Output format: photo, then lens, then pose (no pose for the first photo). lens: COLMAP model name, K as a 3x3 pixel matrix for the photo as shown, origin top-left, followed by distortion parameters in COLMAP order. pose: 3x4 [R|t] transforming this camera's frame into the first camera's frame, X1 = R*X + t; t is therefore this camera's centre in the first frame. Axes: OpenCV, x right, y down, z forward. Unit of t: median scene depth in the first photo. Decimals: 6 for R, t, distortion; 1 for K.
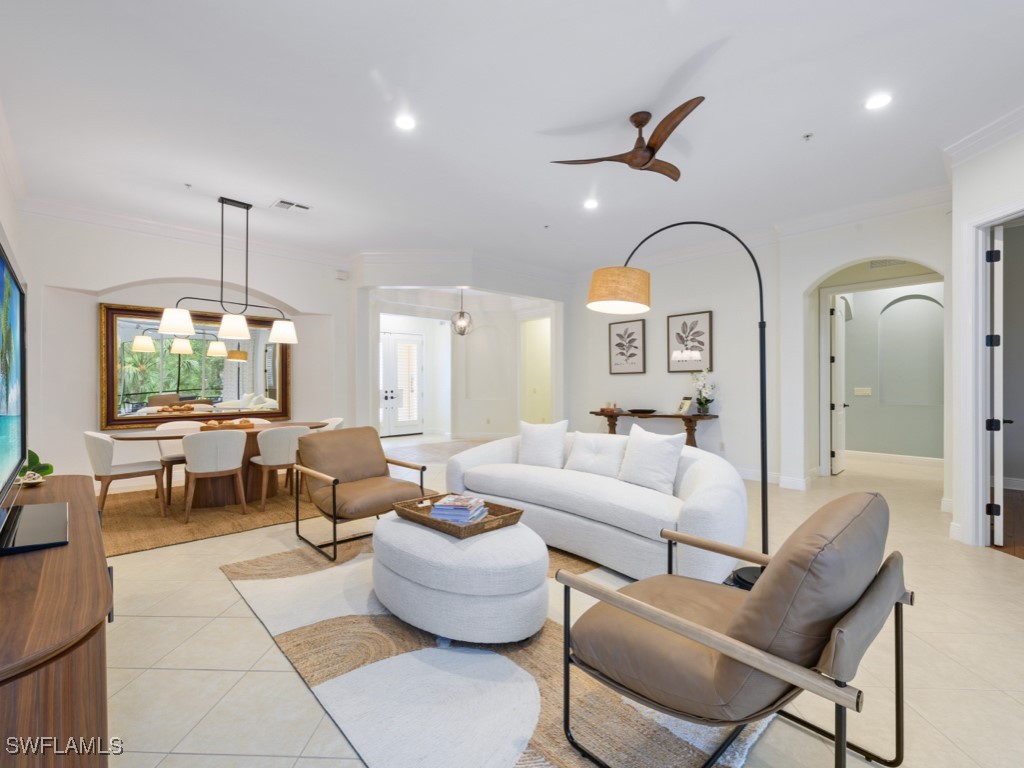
lens RADIAL K [[457.4, 0, 506.6], [0, 457.4, 386.3], [0, 0, 1]] dist [0.000386, -0.000303]
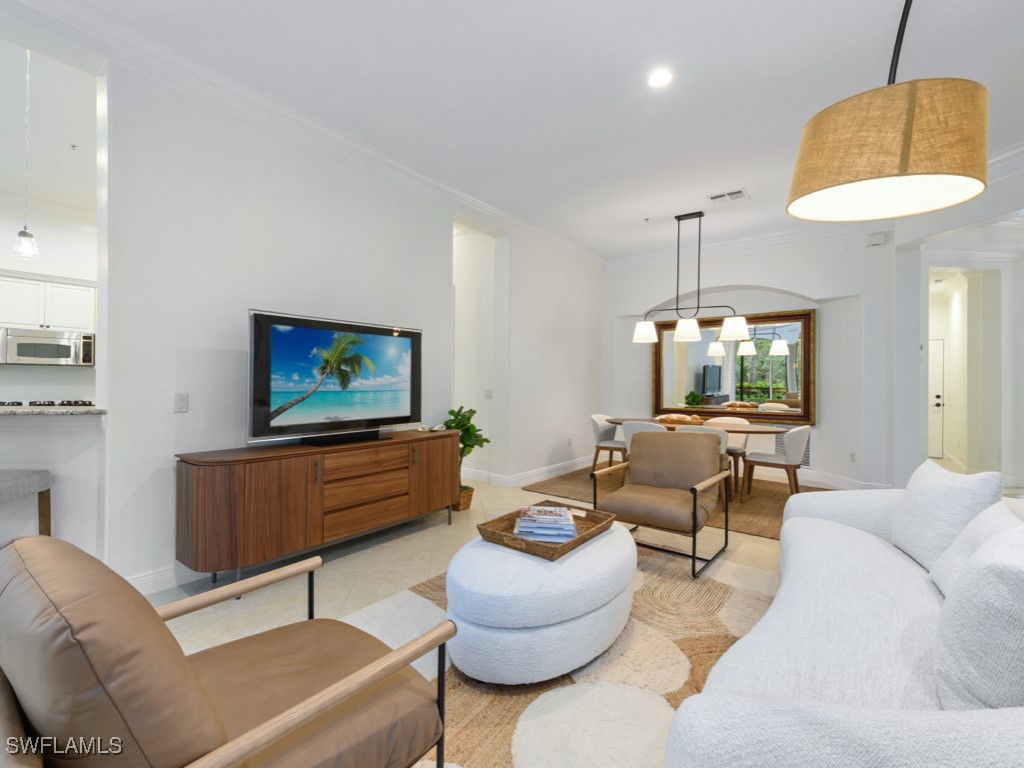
lens RADIAL K [[451.0, 0, 507.1], [0, 451.0, 379.9], [0, 0, 1]] dist [0.009309, -0.001472]
pose [[0.181154, -0.000022, -0.983455, 0.443624], [-0.013811, 0.999901, -0.002567, -0.003855], [0.983358, 0.014048, 0.181136, 0.450079]]
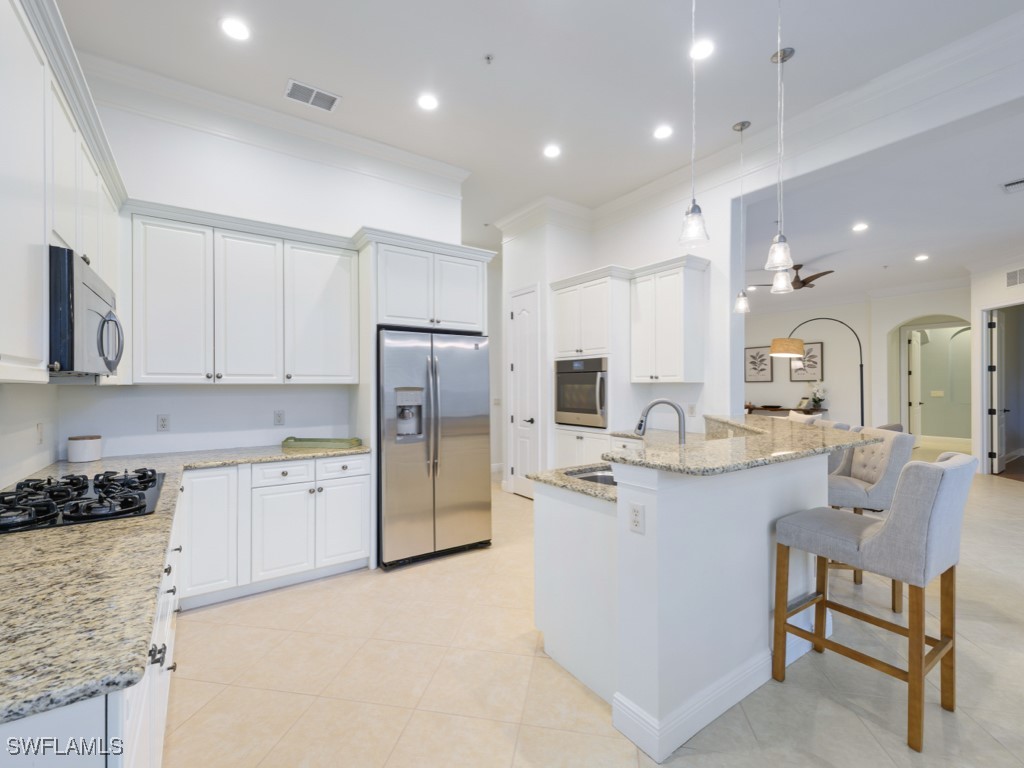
lens RADIAL K [[451.0, 0, 508.4], [0, 451.0, 387.5], [0, 0, 1]] dist [0.009309, -0.001472]
pose [[0.990048, -0.002164, -0.140711, -0.388322], [0.002208, 0.999998, 0.000155, -0.013138], [0.140711, -0.000464, 0.990051, -0.666130]]
